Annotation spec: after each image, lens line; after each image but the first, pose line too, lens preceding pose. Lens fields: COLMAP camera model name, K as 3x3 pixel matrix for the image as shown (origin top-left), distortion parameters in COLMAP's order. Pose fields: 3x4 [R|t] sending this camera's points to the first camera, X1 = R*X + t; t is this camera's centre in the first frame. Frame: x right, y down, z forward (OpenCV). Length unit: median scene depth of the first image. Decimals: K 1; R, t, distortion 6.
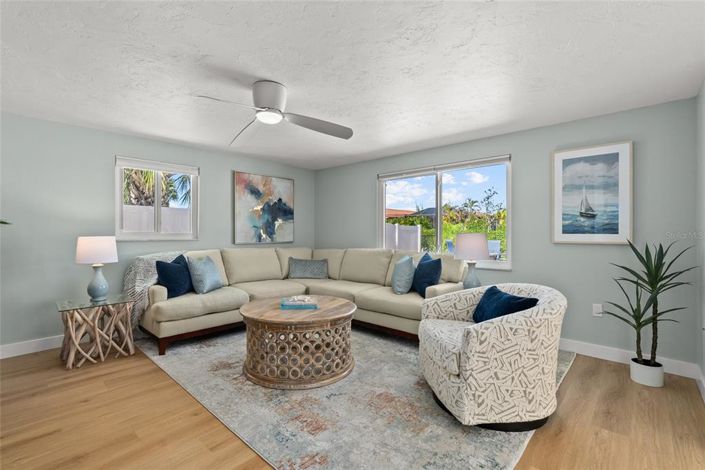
lens RADIAL K [[324.0, 0, 354.9], [0, 324.0, 240.5], [0, 0, 1]] dist [-0.003455, -0.000444]
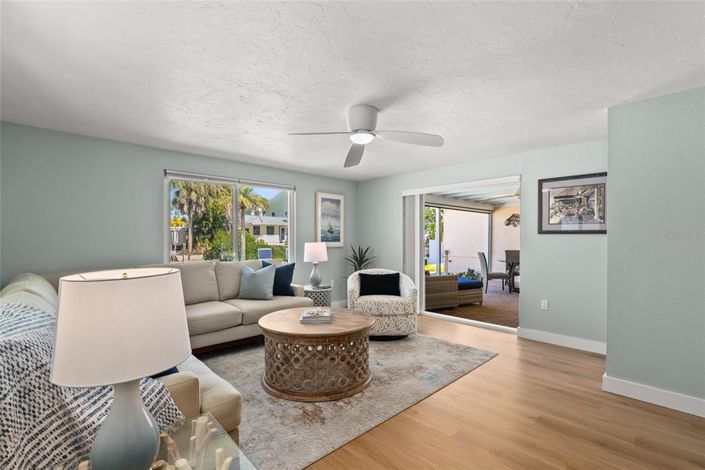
lens RADIAL K [[324.0, 0, 354.9], [0, 324.0, 240.5], [0, 0, 1]] dist [-0.003455, -0.000444]
pose [[0.059725, -0.004216, 0.998206, -1.114444], [0.029282, 0.999568, 0.002469, -0.029532], [-0.997785, 0.029082, 0.059822, 0.793904]]
